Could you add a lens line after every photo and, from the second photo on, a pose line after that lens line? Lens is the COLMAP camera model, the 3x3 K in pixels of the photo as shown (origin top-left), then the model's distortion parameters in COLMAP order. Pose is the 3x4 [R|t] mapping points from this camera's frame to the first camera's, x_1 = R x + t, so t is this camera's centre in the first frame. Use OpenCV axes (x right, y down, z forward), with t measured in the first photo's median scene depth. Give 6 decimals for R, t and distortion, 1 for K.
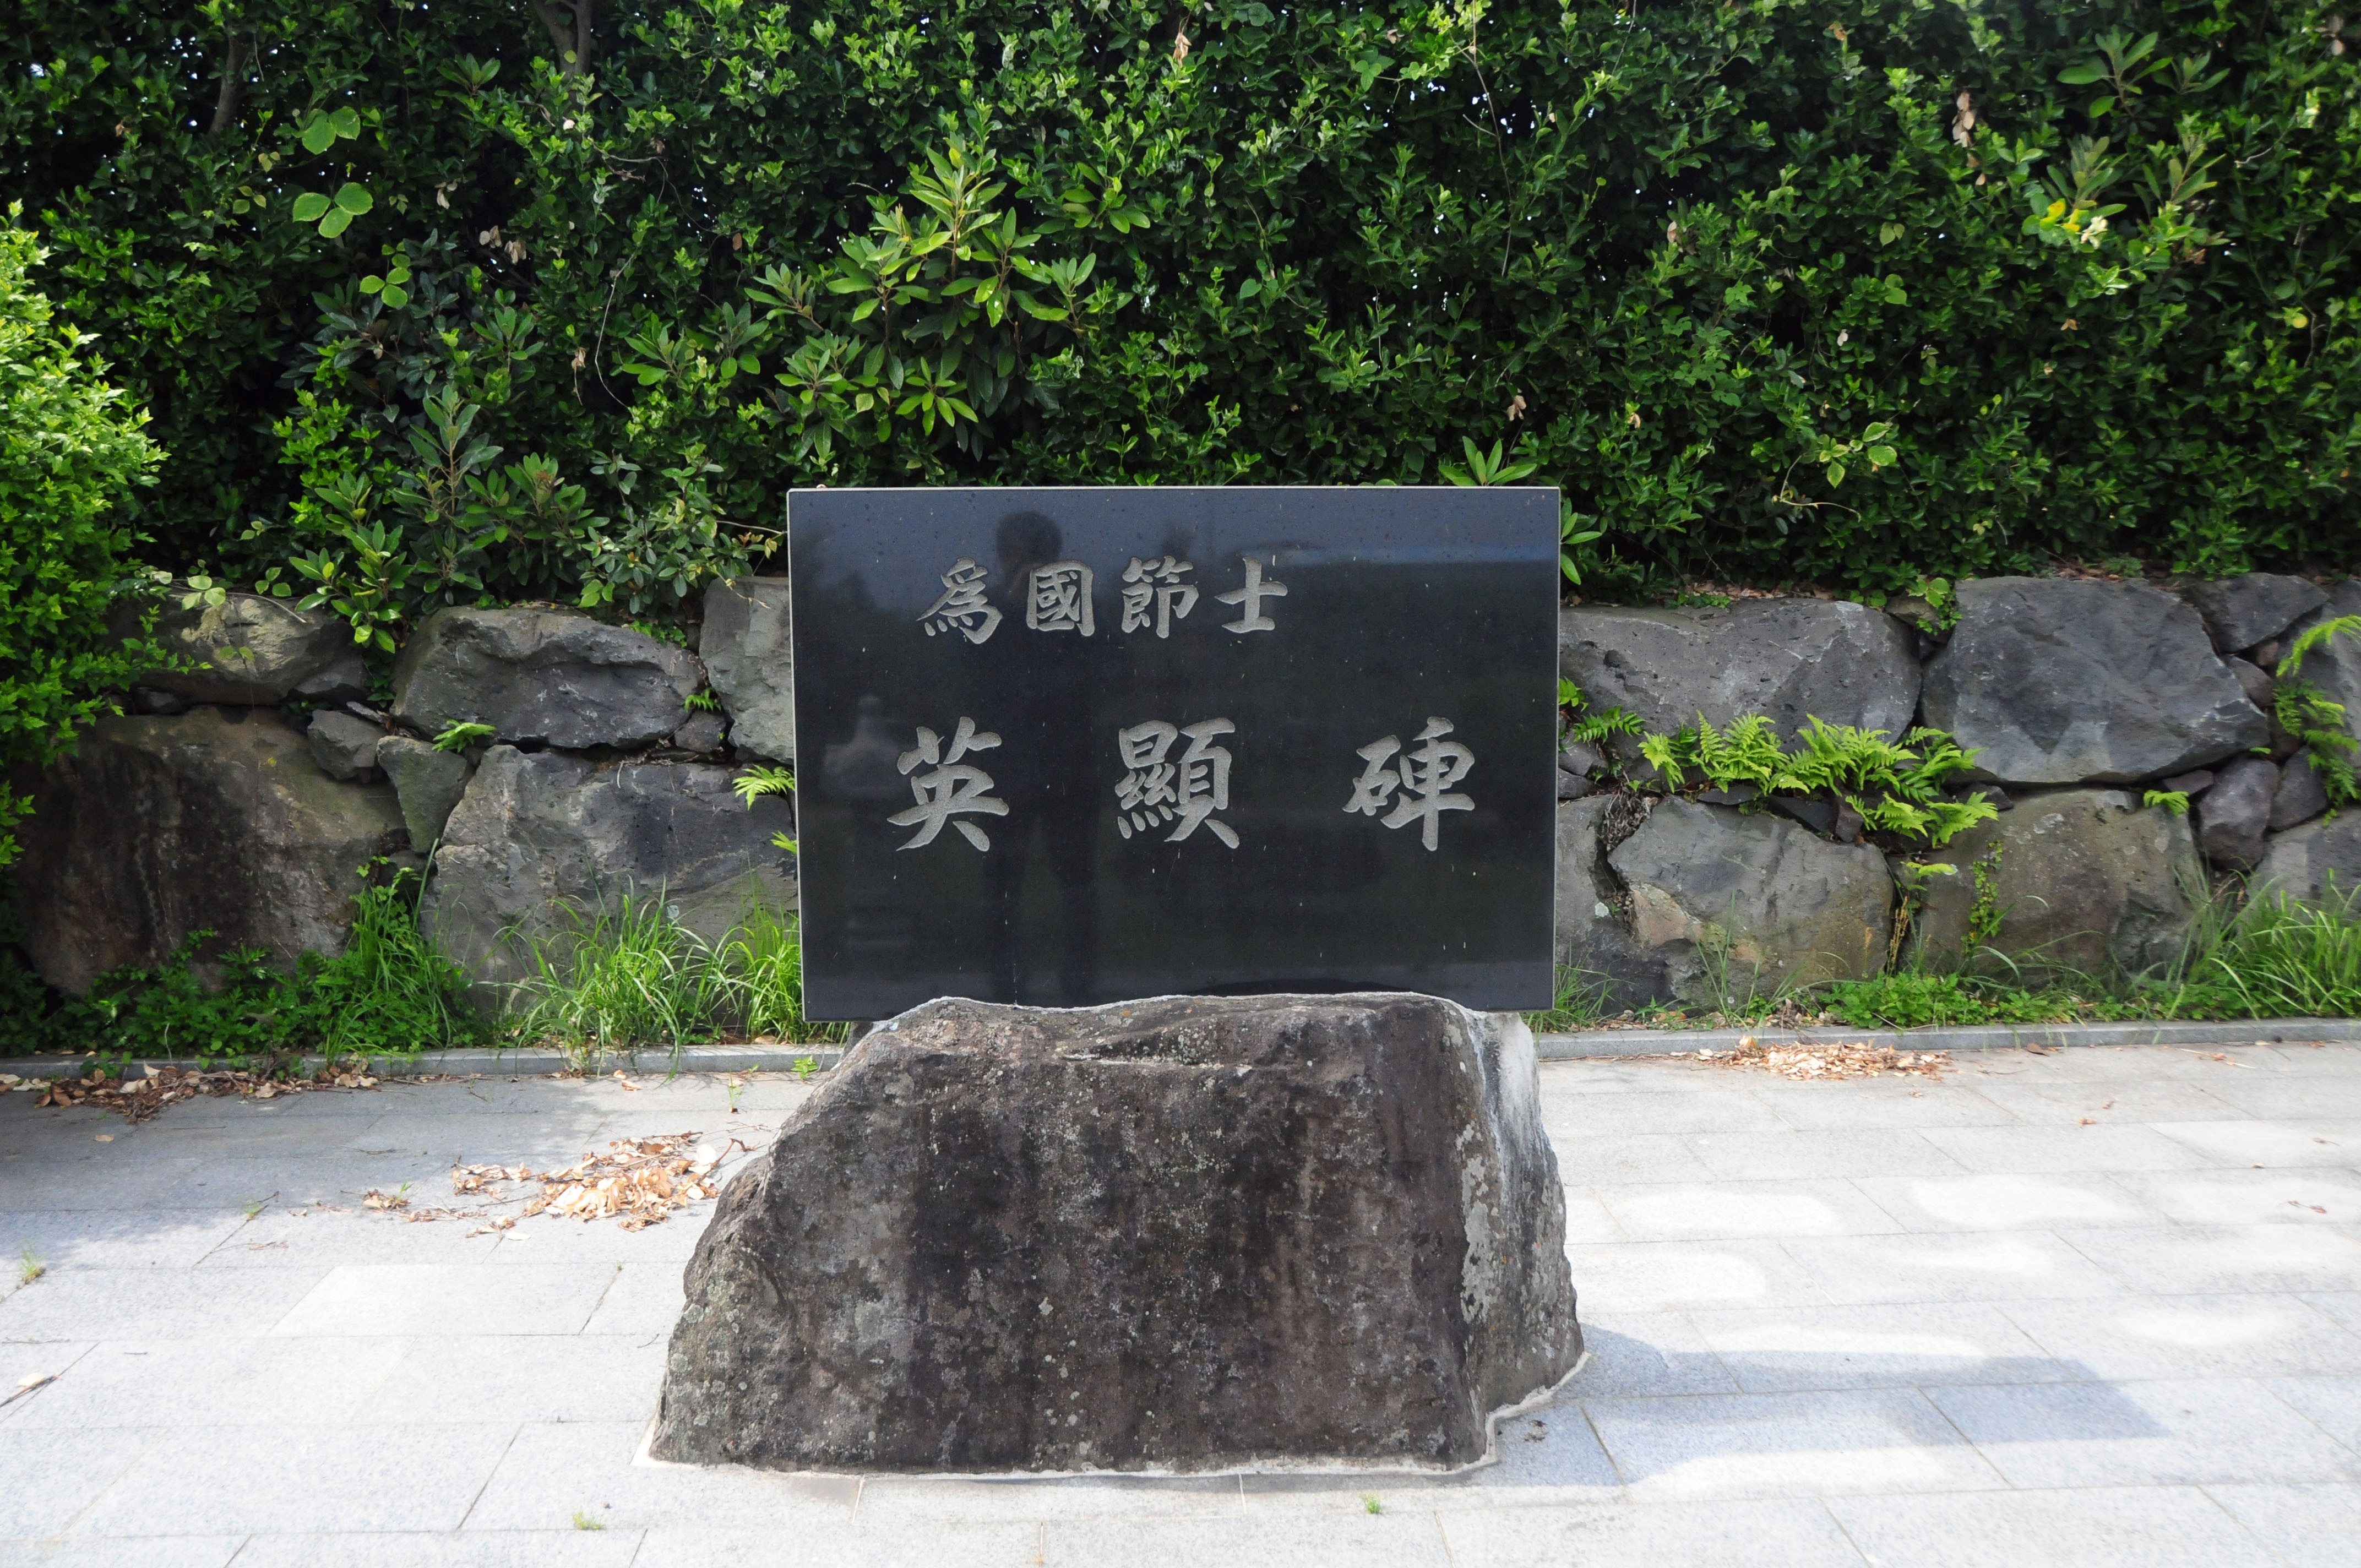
lens RADIAL K [[2205.3, 0, 1168.1], [0, 2205.3, 883.9], [0, 0, 1]] dist [-0.107383, 0.253040]
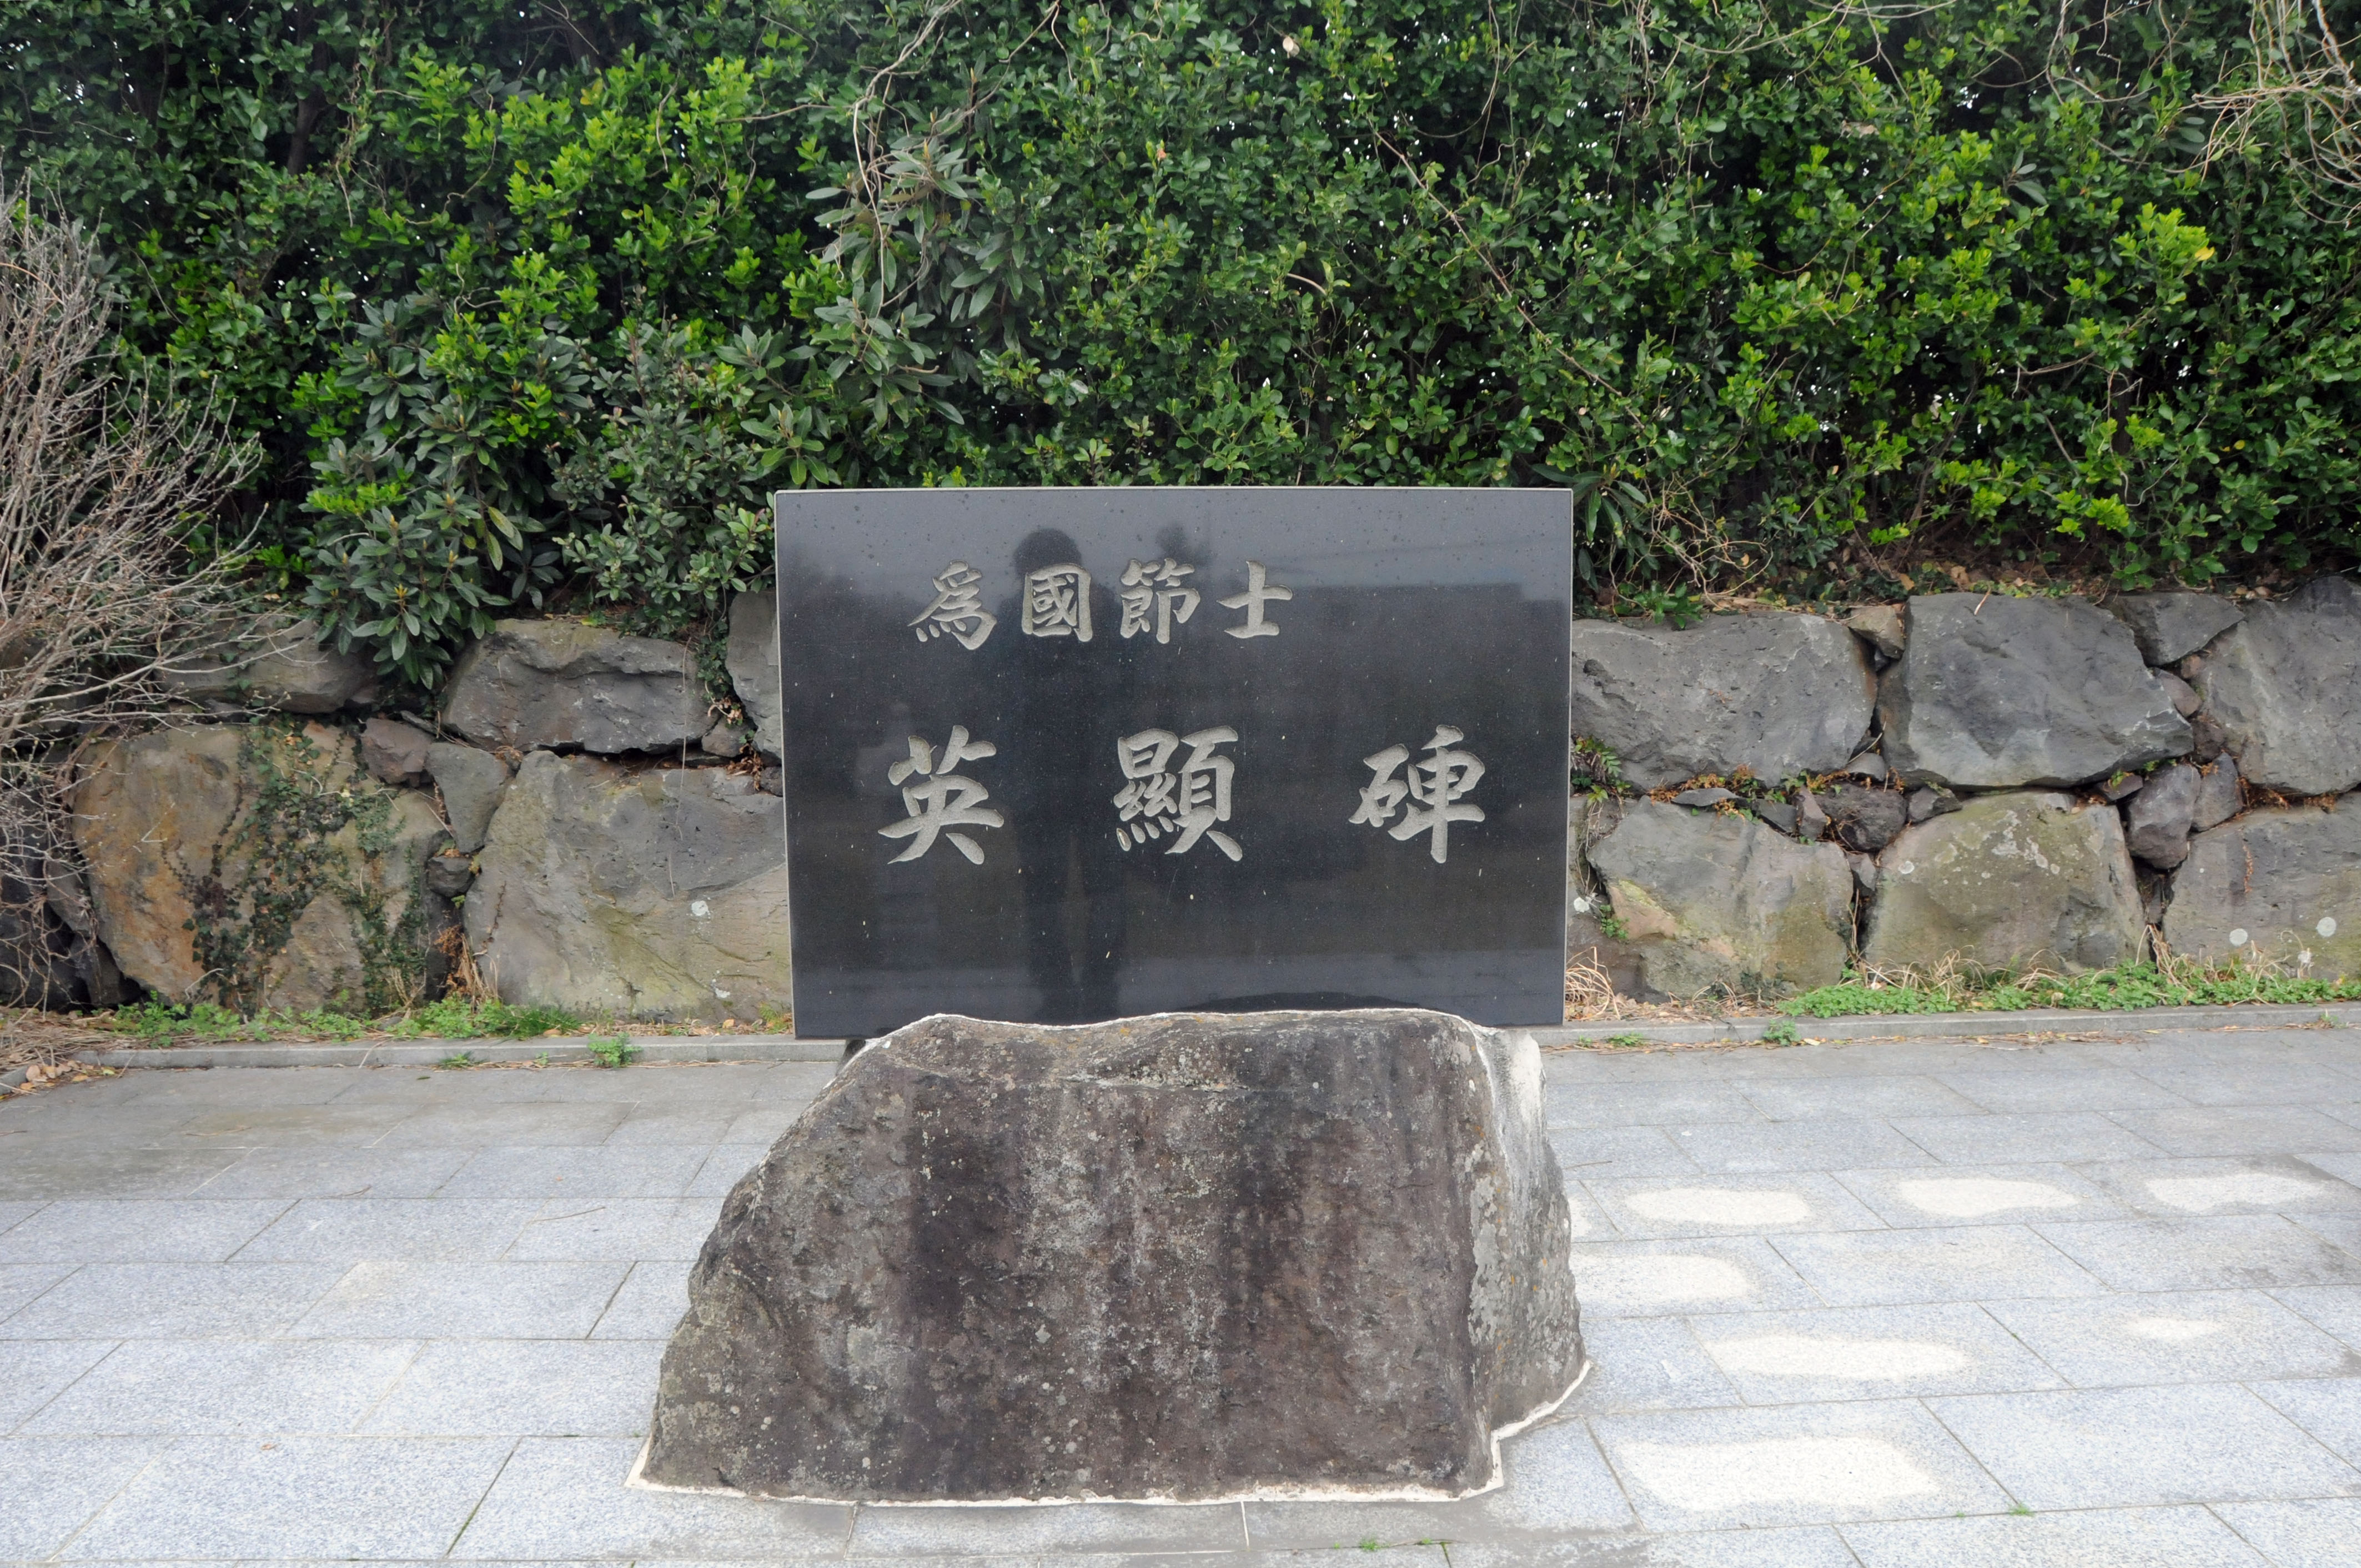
lens RADIAL K [[1920.4, 0, 1180.2], [0, 1920.4, 871.5], [0, 0, 1]] dist [-0.173159, 0.150630]
pose [[0.999992, -0.000496, 0.003945, 0.001845], [0.000481, 0.999993, 0.003815, -0.014856], [-0.003947, -0.003813, 0.999985, 0.158102]]
